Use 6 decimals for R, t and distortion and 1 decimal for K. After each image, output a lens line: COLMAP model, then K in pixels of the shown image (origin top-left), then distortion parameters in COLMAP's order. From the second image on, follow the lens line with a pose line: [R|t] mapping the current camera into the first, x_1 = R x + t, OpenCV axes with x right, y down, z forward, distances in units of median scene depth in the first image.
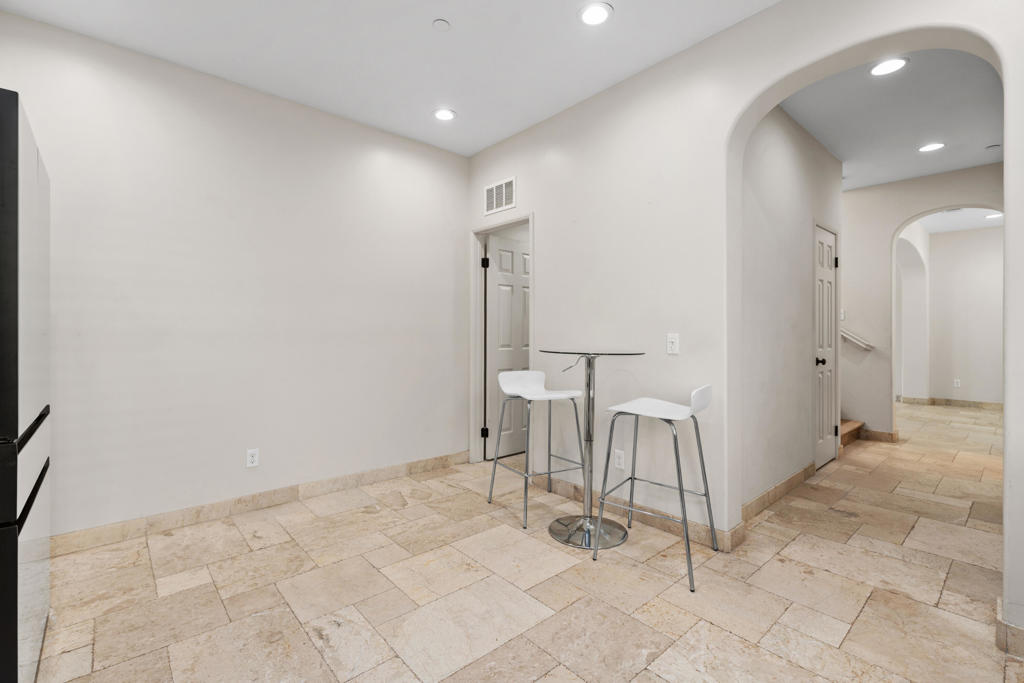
lens RADIAL K [[460.1, 0, 514.8], [0, 460.1, 336.9], [0, 0, 1]] dist [0.005670, -0.002239]
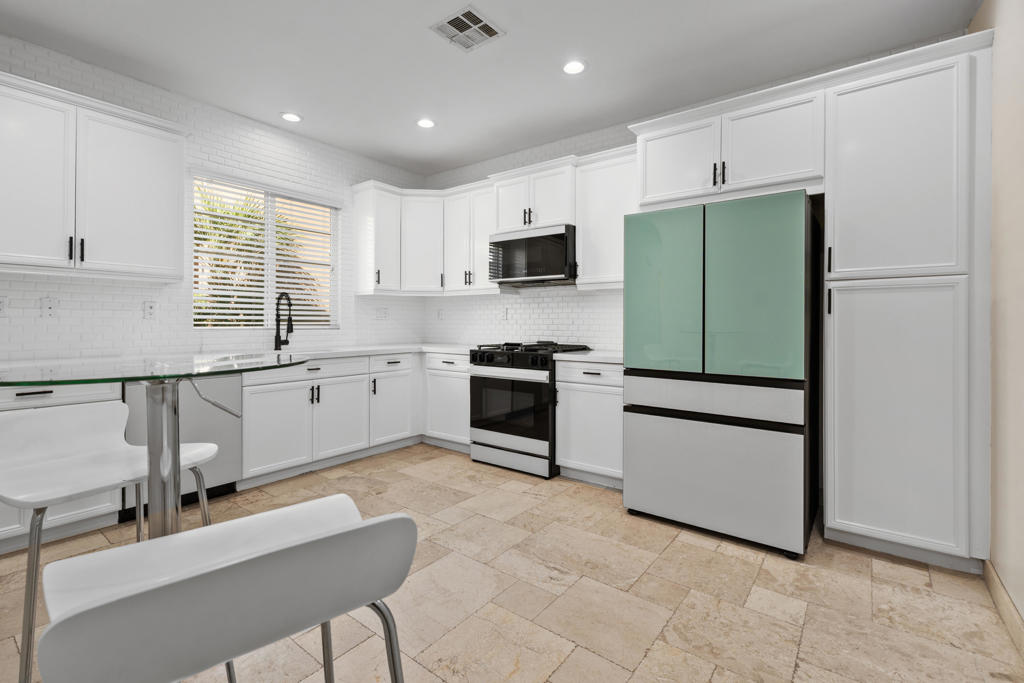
lens RADIAL K [[460.1, 0, 501.5], [0, 460.1, 322.2], [0, 0, 1]] dist [0.005670, -0.002239]
pose [[-0.984543, -0.003122, -0.175113, -0.044616], [-0.005117, 0.999927, 0.010940, -0.011221], [0.175066, 0.011667, -0.984488, 1.537186]]
